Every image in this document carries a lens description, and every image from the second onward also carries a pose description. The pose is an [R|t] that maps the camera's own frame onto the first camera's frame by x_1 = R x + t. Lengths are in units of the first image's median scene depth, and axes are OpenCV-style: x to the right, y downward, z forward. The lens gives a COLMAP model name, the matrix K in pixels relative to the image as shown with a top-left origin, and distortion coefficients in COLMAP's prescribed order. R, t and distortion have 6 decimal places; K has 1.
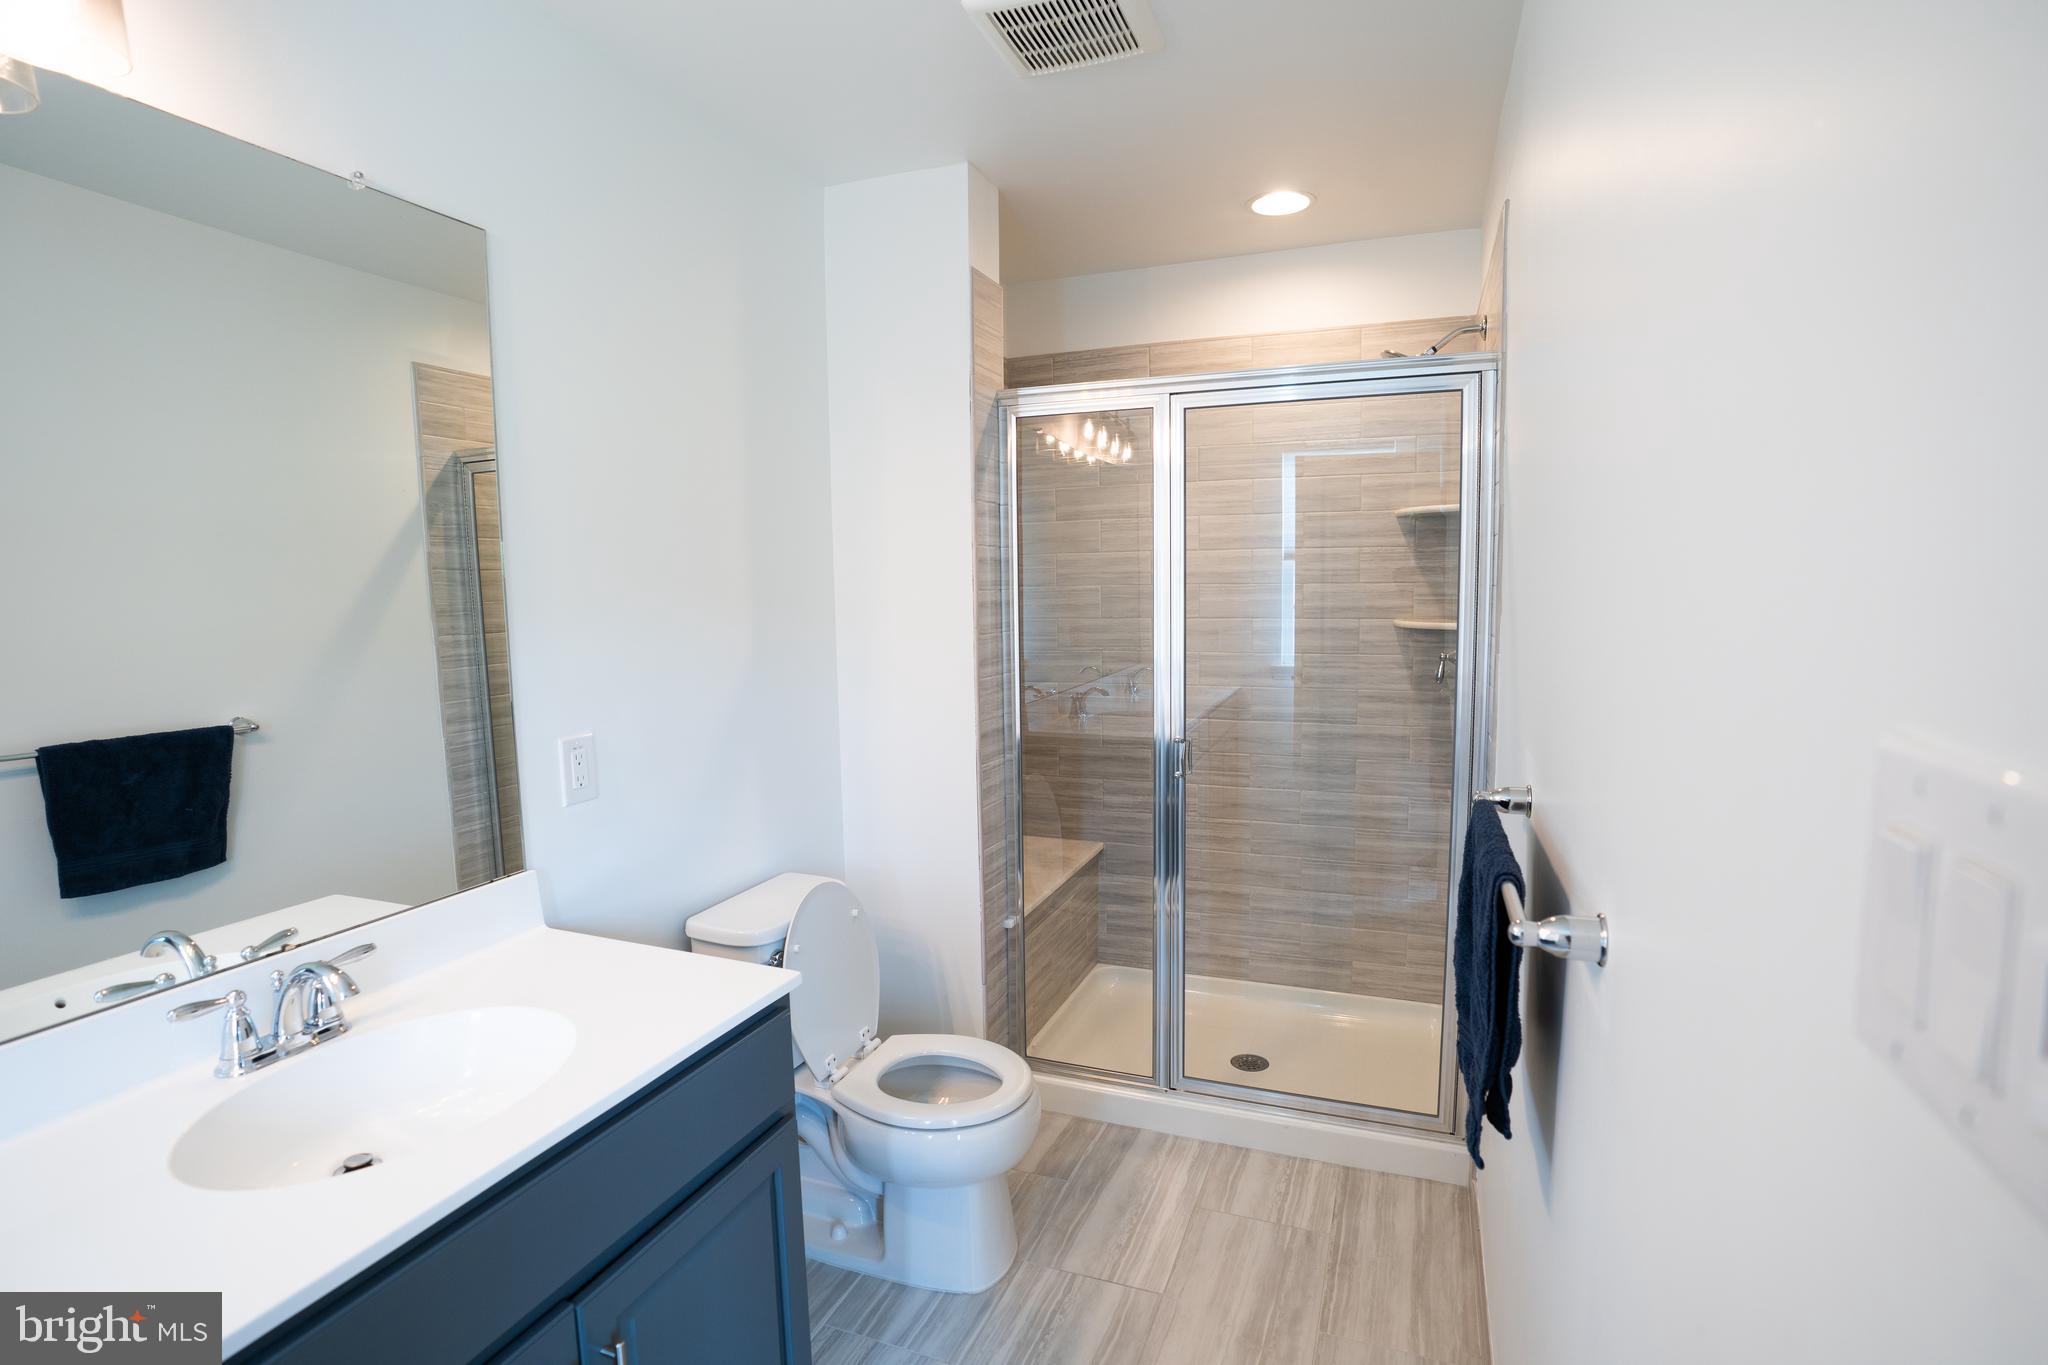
lens RADIAL K [[1002.2, 0, 1037.7], [0, 1002.2, 683.1], [0, 0, 1]] dist [-0.048472, 0.000380]
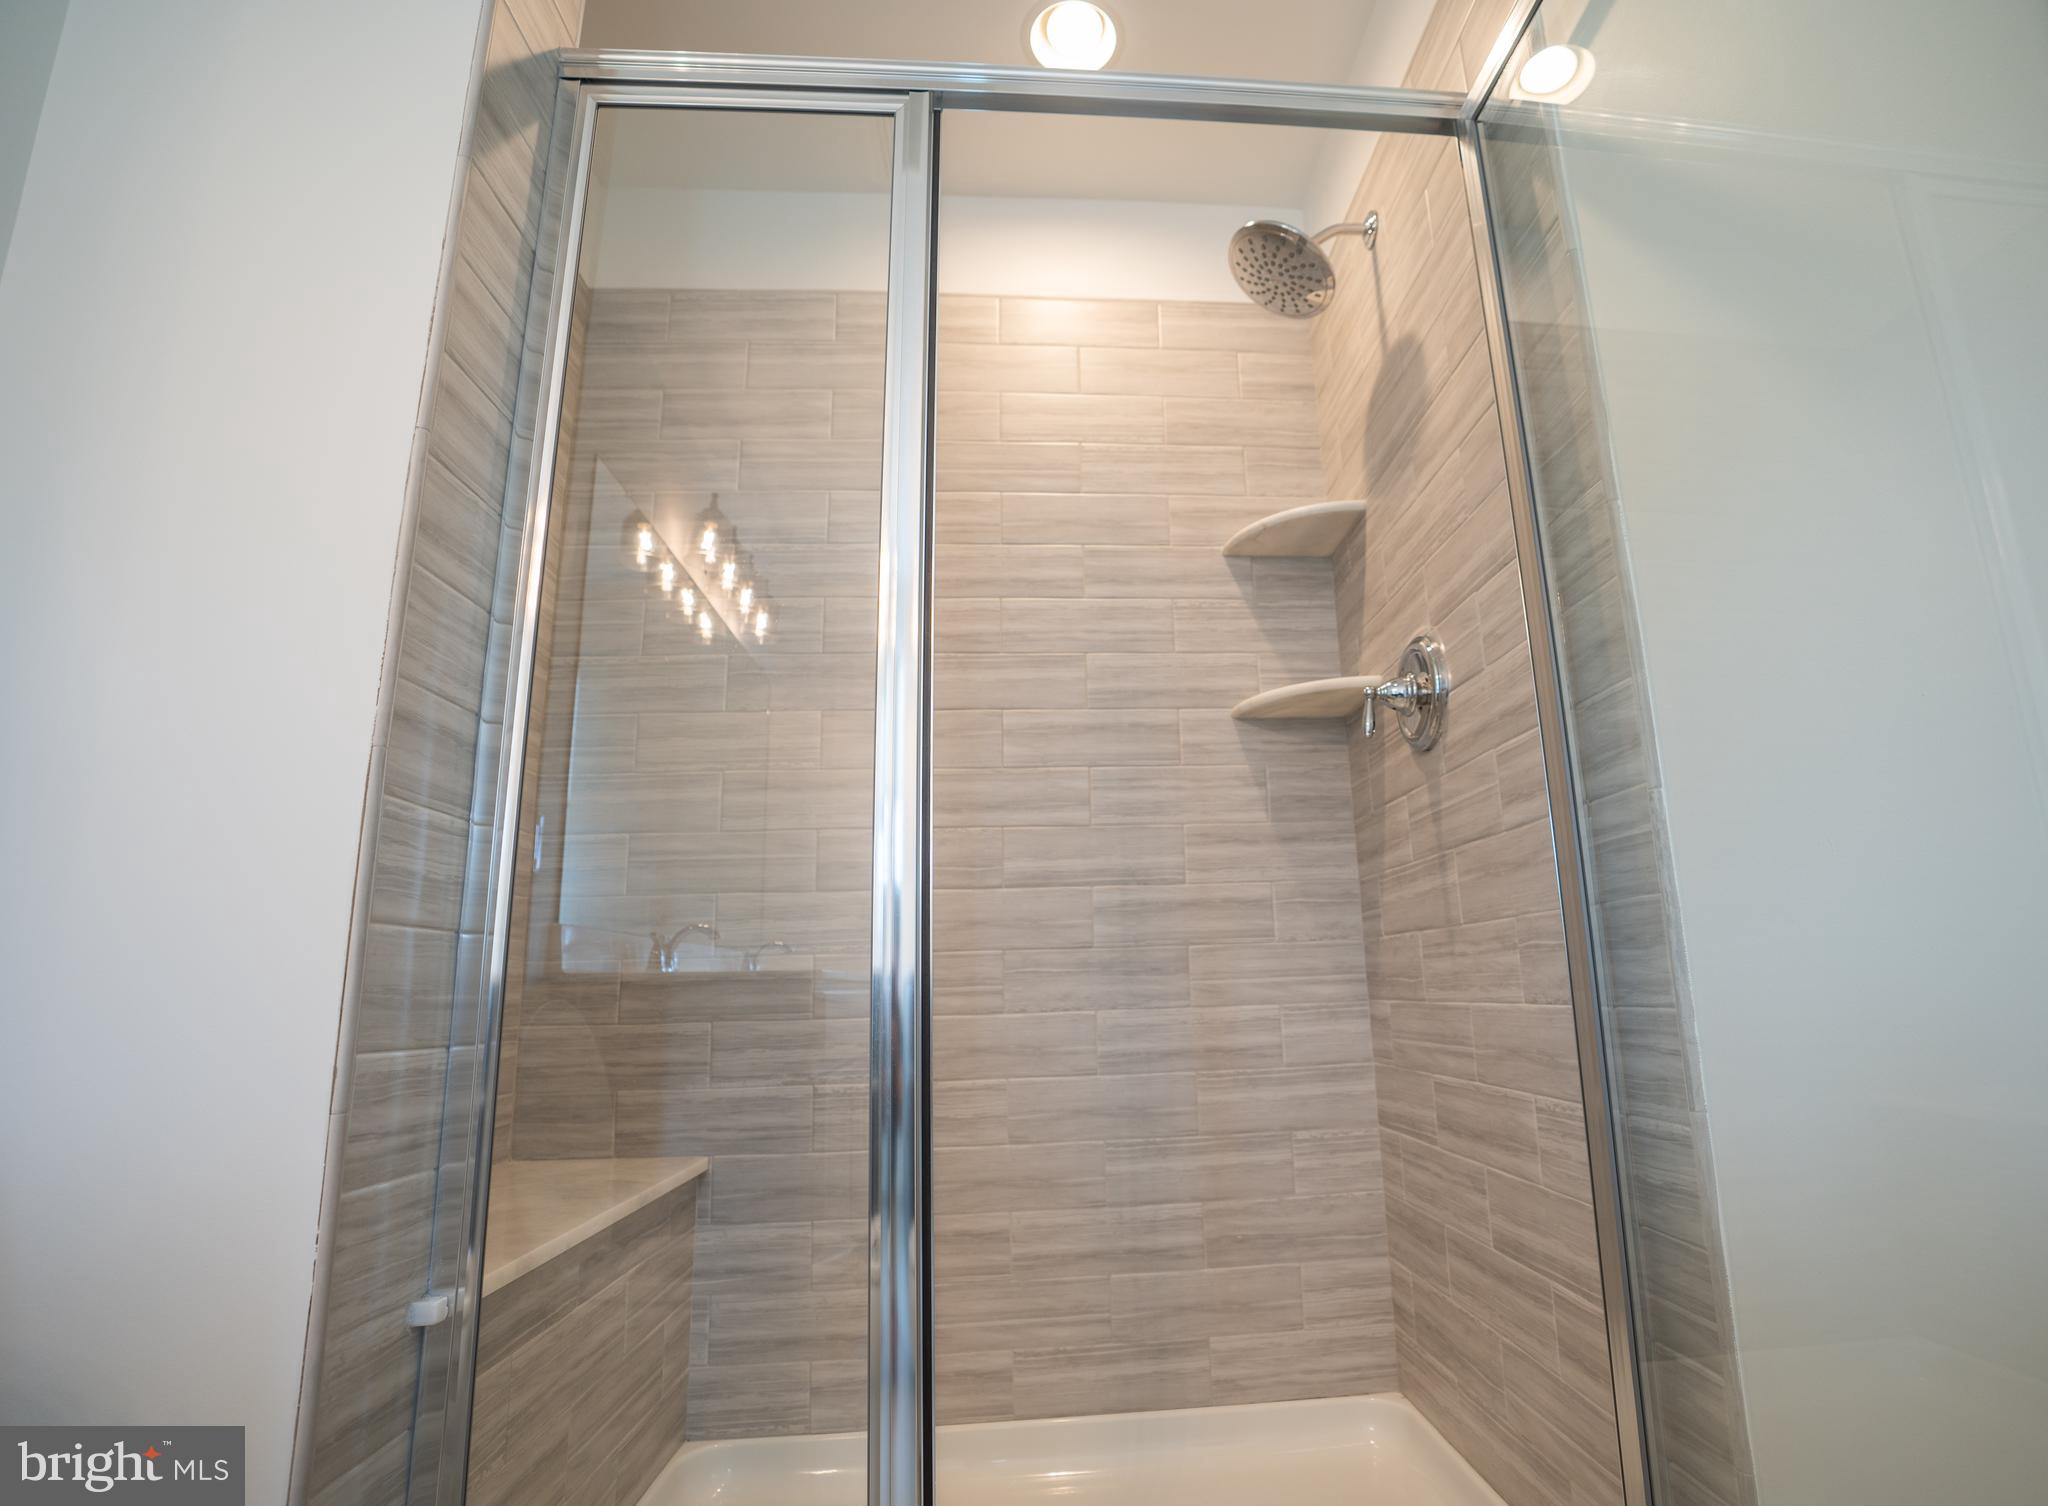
lens RADIAL K [[1025.9, 0, 1117.0], [0, 1025.9, 761.5], [0, 0, 1]] dist [-0.057162, 0.002136]
pose [[0.896862, 0.080874, 0.434855, 0.017853], [0.066847, 0.947066, -0.314004, 0.158123], [-0.437231, 0.310686, 0.843981, 0.486790]]
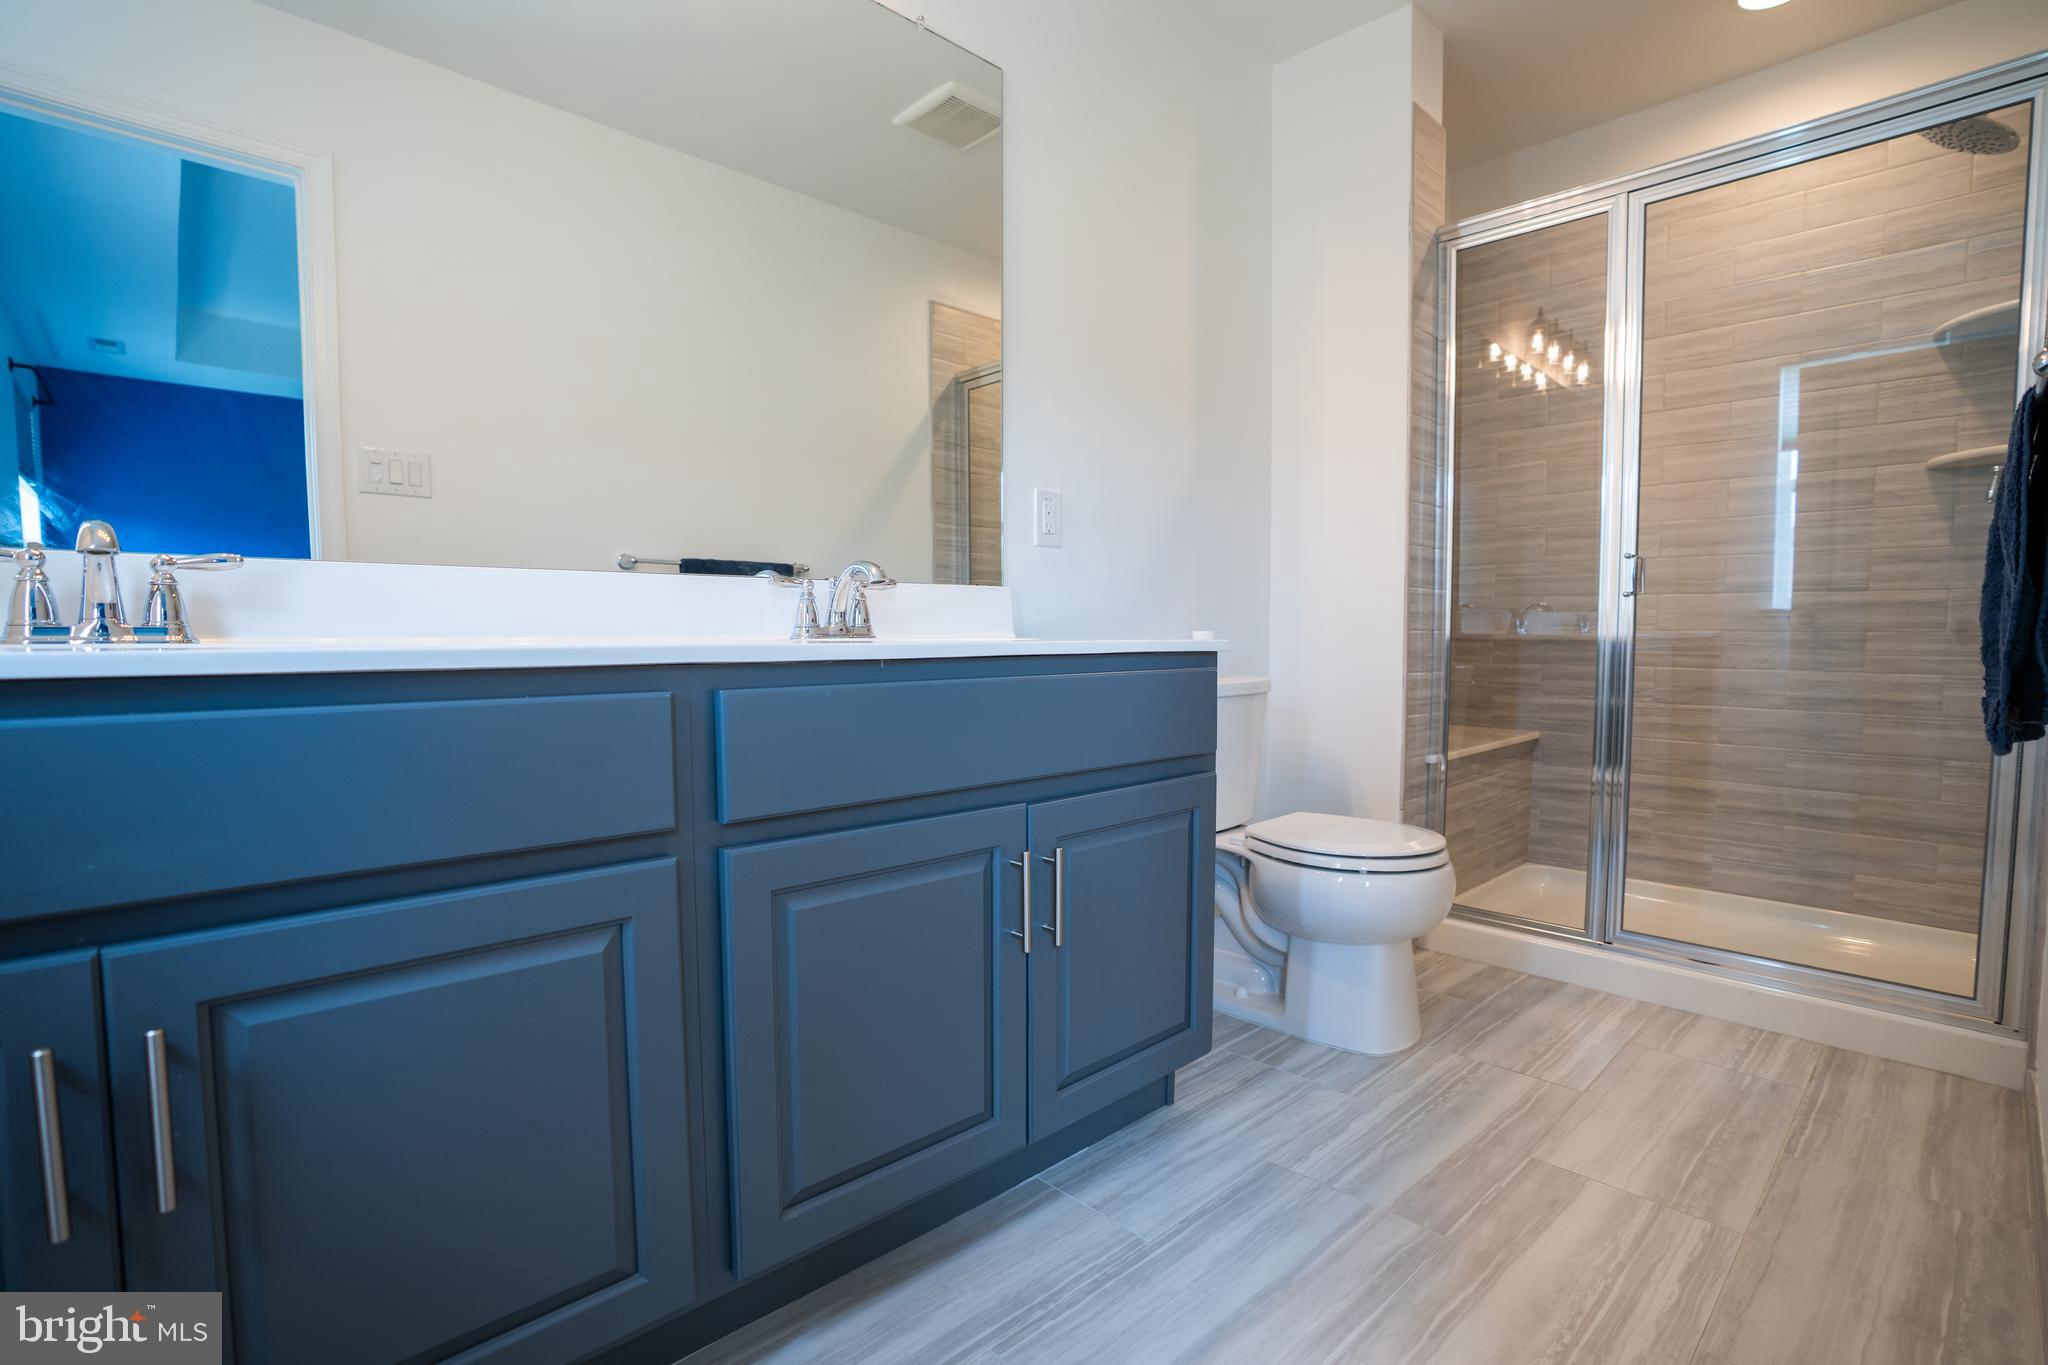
lens RADIAL K [[977.2, 0, 1022.3], [0, 977.2, 690.6], [0, 0, 1]] dist [-0.065430, 0.023970]
pose [[0.904552, 0.042075, -0.424281, 0.007962], [-0.058306, 0.997977, -0.025337, 0.188800], [0.422357, 0.047657, 0.905176, -0.035969]]
